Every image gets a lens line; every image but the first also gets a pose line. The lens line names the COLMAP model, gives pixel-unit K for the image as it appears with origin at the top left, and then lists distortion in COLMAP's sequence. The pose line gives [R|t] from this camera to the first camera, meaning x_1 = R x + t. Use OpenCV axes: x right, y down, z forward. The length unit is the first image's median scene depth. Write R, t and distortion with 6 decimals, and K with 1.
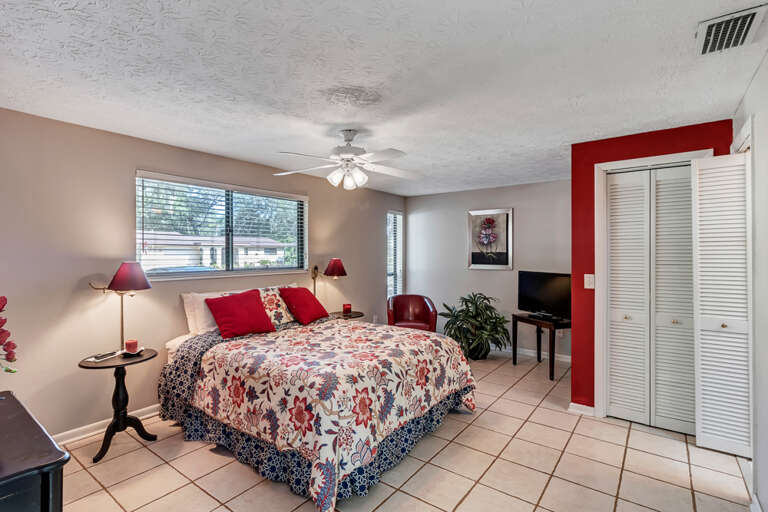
lens RADIAL K [[364.7, 0, 379.2], [0, 364.7, 255.6], [0, 0, 1]] dist [0.009535, 0.000048]
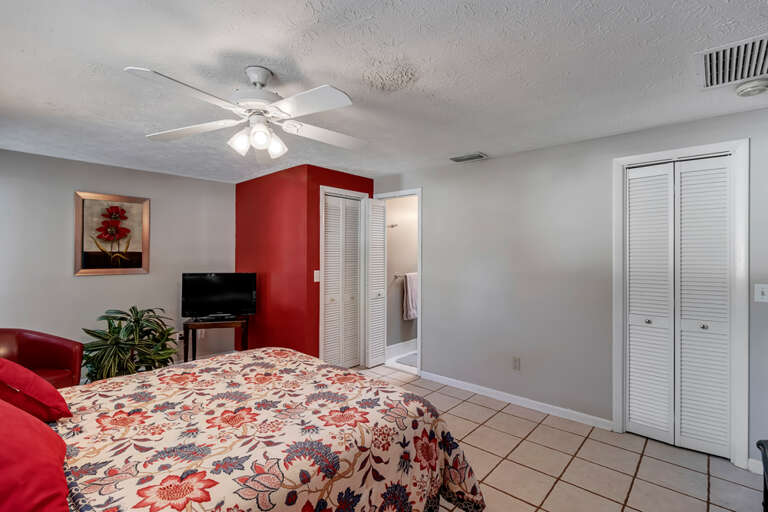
lens RADIAL K [[364.7, 0, 379.6], [0, 364.7, 255.0], [0, 0, 1]] dist [0.009535, 0.000048]
pose [[0.098206, -0.001618, 0.995165, -0.736268], [0.001620, 0.999998, 0.001466, -0.004828], [-0.995165, 0.001468, 0.098208, 0.725637]]
